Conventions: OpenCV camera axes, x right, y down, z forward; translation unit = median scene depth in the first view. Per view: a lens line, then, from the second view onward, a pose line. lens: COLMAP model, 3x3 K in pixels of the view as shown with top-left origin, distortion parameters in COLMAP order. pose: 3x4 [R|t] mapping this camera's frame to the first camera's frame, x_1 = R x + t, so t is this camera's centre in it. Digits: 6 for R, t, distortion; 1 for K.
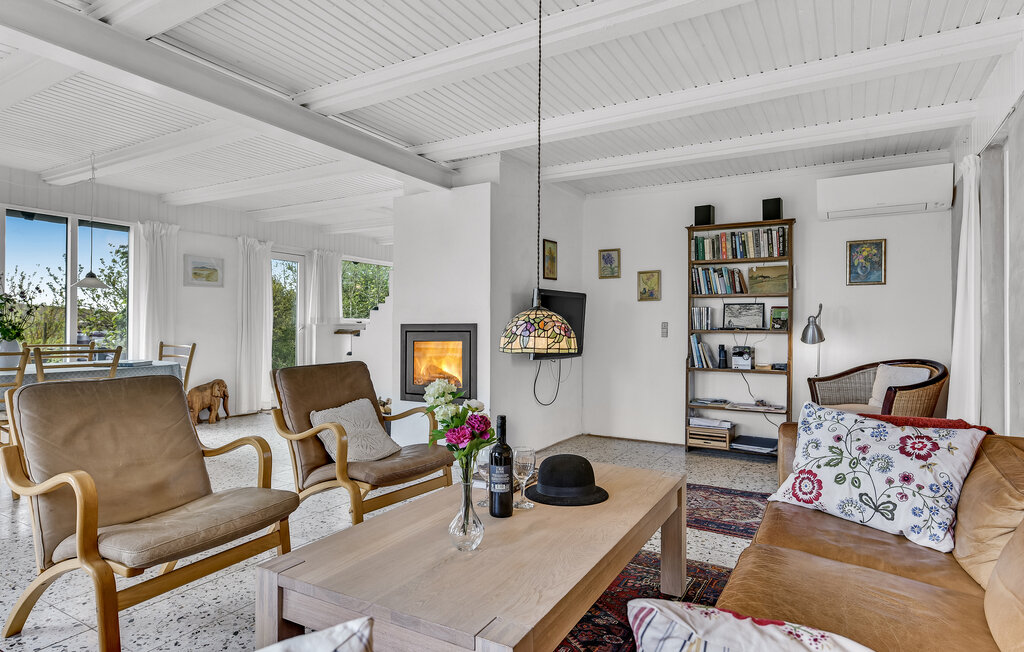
lens RADIAL K [[581.2, 0, 512.0], [0, 581.2, 326.0], [0, 0, 1]] dist [0.000293, 0.000099]
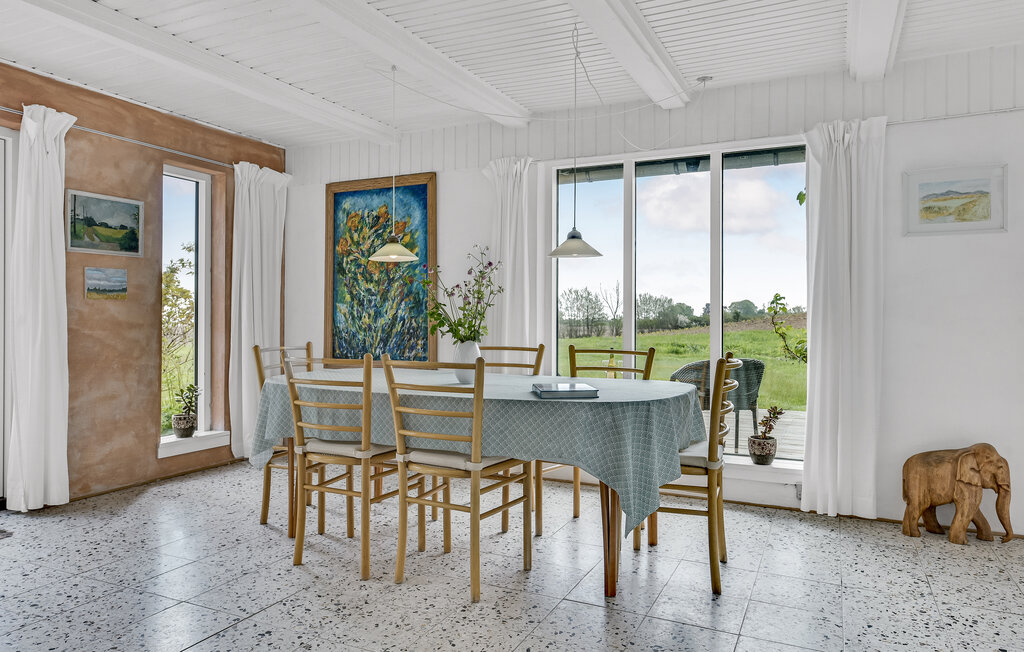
lens RADIAL K [[700.4, 0, 512.0], [0, 700.4, 326.0], [0, 0, 1]] dist [-0.001877, -0.000728]
pose [[0.080049, -0.004253, -0.996782, -0.013738], [0.000836, 0.999991, -0.004199, 0.005507], [0.996791, -0.000497, 0.080052, 0.624406]]
